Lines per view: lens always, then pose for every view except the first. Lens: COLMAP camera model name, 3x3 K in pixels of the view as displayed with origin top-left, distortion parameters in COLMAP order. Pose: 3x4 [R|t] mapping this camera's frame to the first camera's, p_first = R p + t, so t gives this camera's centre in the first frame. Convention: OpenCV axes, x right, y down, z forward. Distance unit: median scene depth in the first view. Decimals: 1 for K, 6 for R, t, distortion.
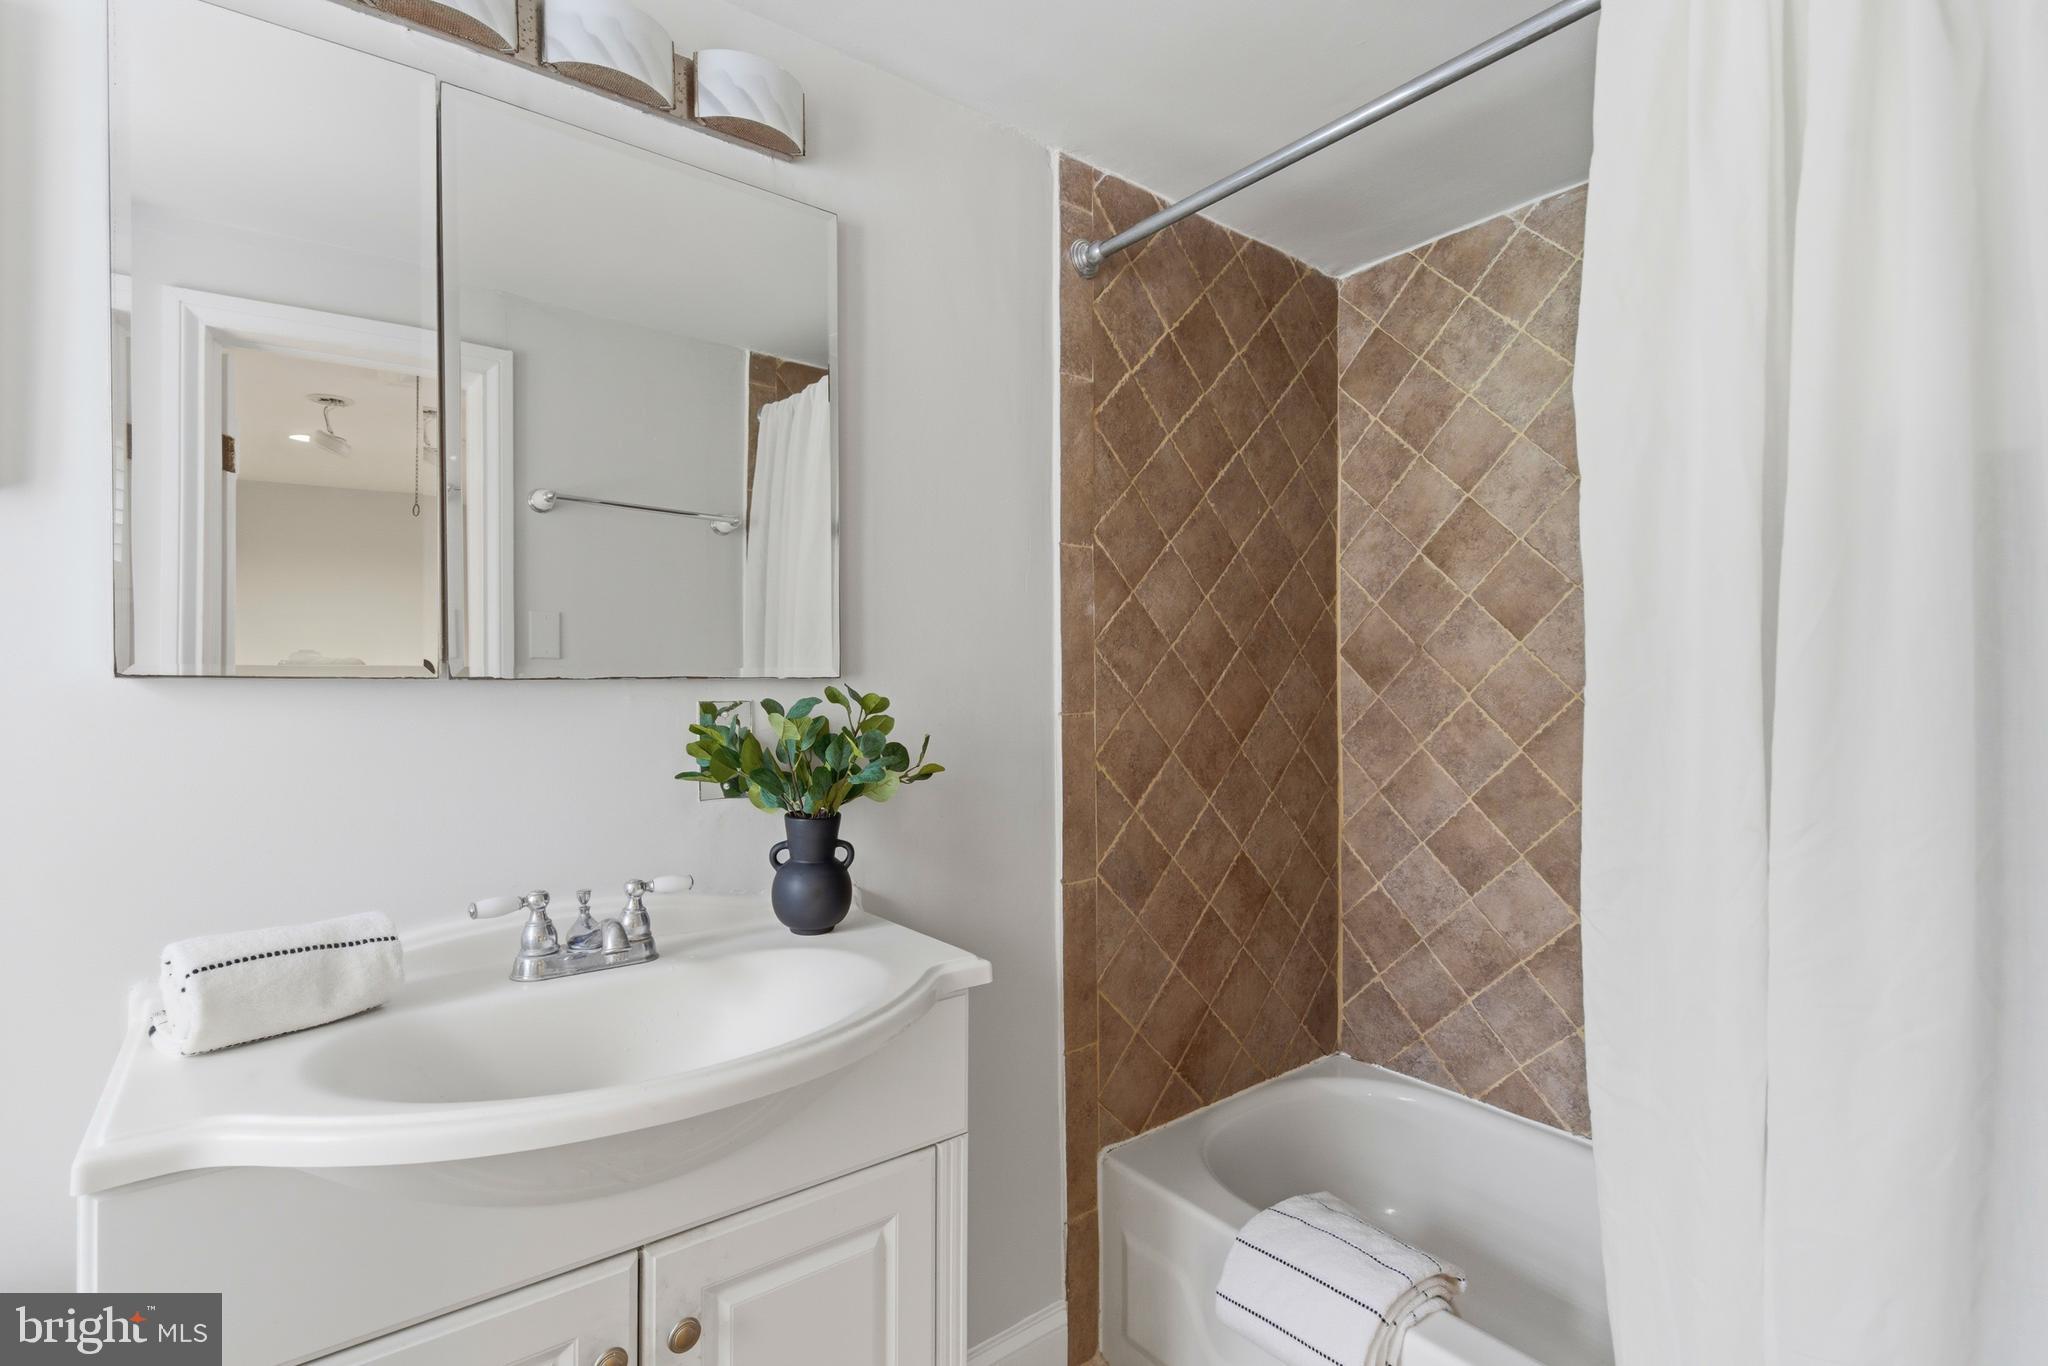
lens RADIAL K [[950.4, 0, 1029.2], [0, 950.4, 668.3], [0, 0, 1]] dist [0.013516, -0.000480]
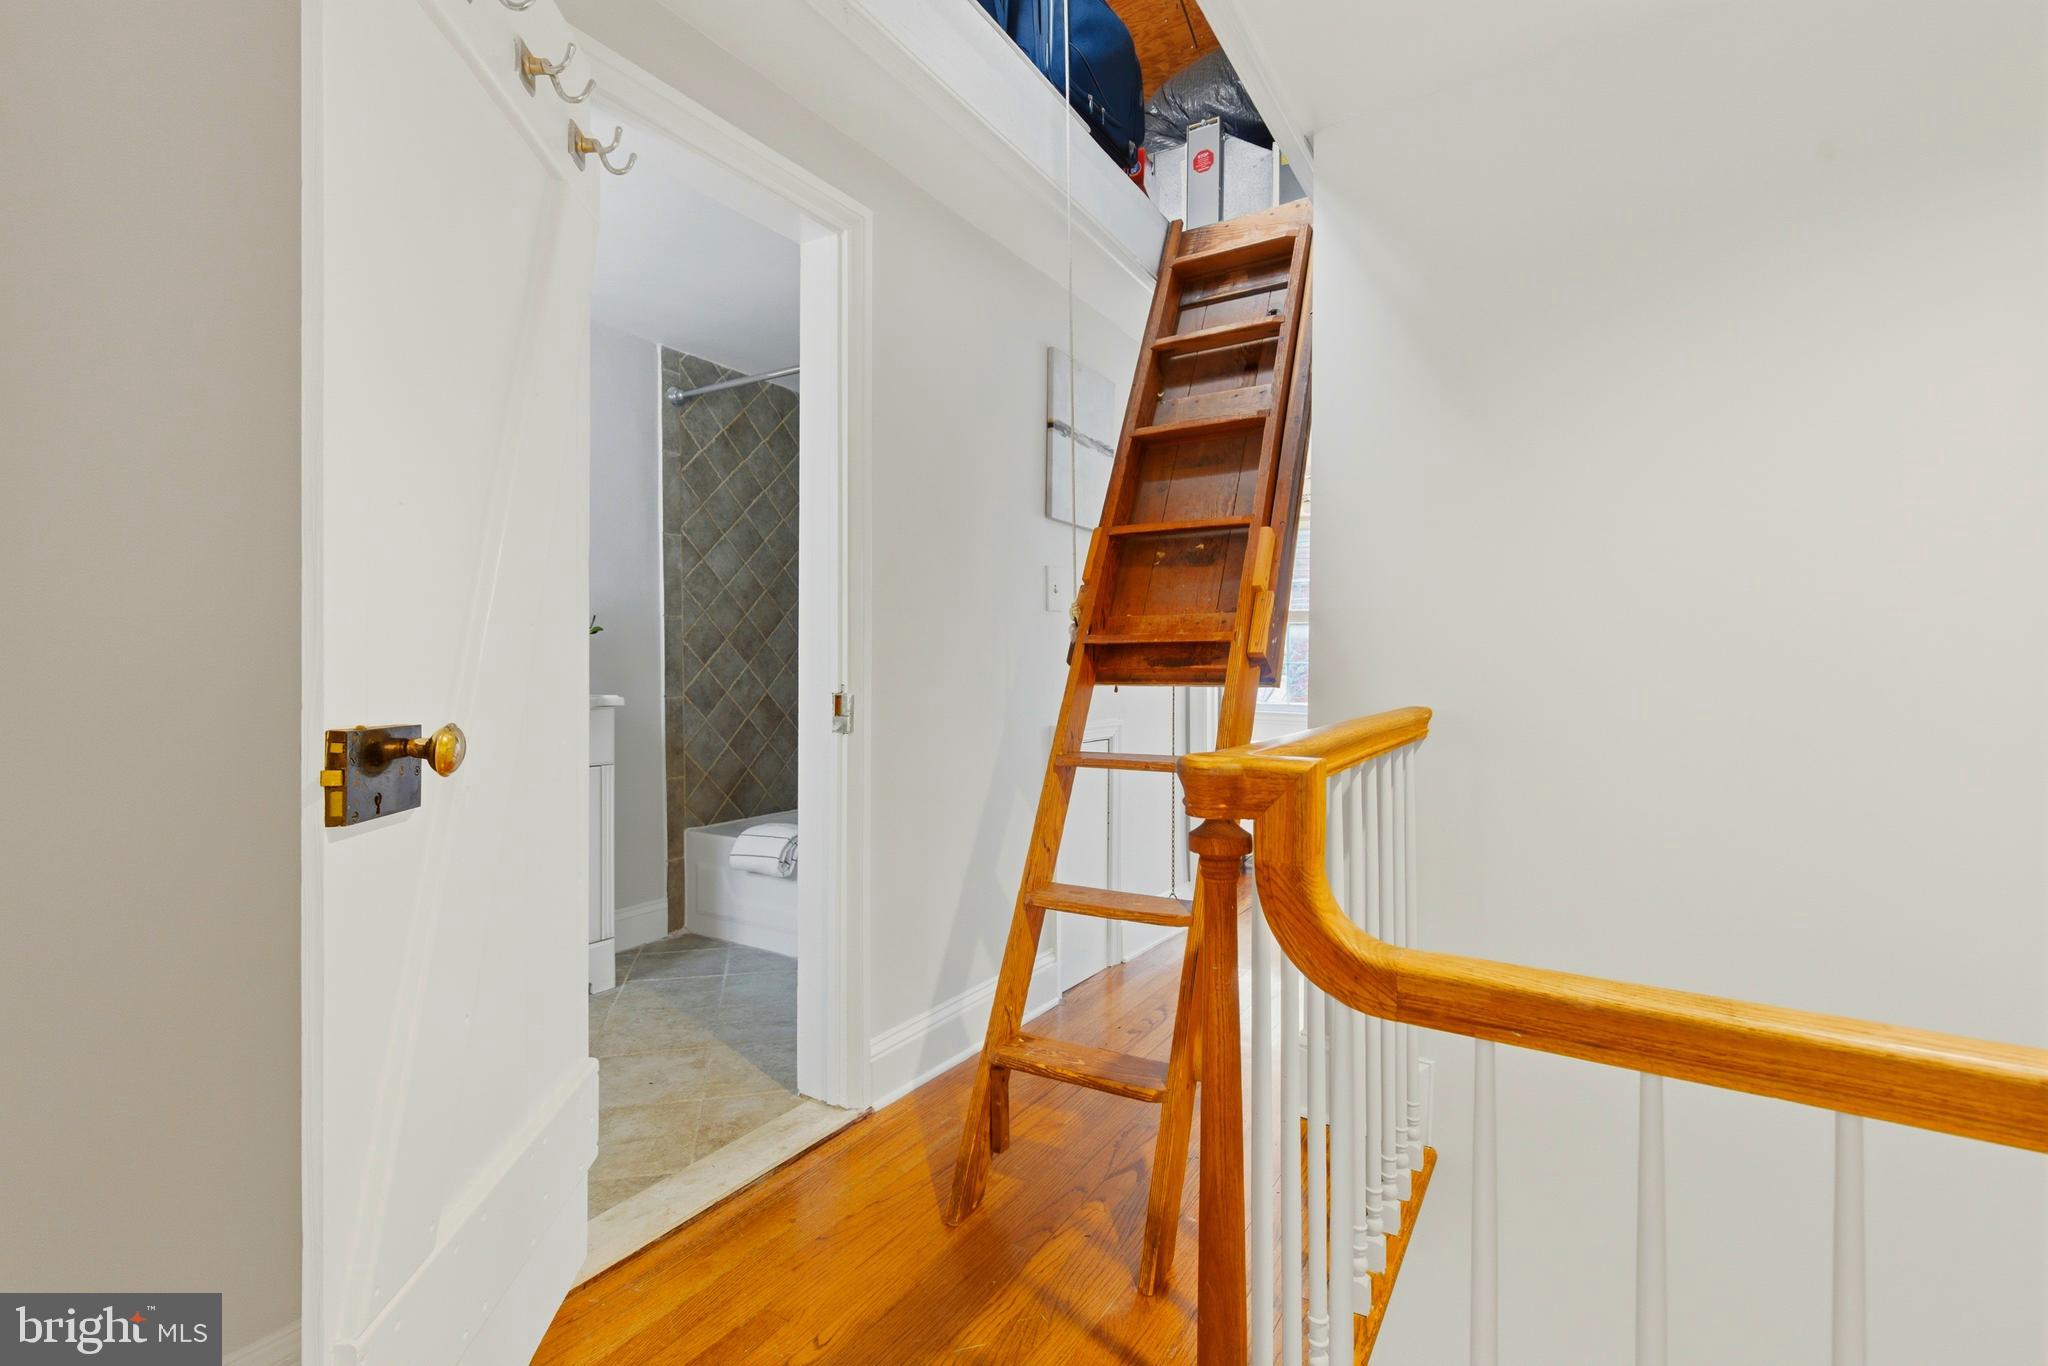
lens RADIAL K [[950.4, 0, 1029.2], [0, 950.4, 668.3], [0, 0, 1]] dist [0.013516, -0.000480]
pose [[0.942834, -0.002798, 0.333250, 0.089846], [0.001446, 0.999990, 0.004308, 0.150924], [-0.333259, -0.003580, 0.942829, -1.187411]]
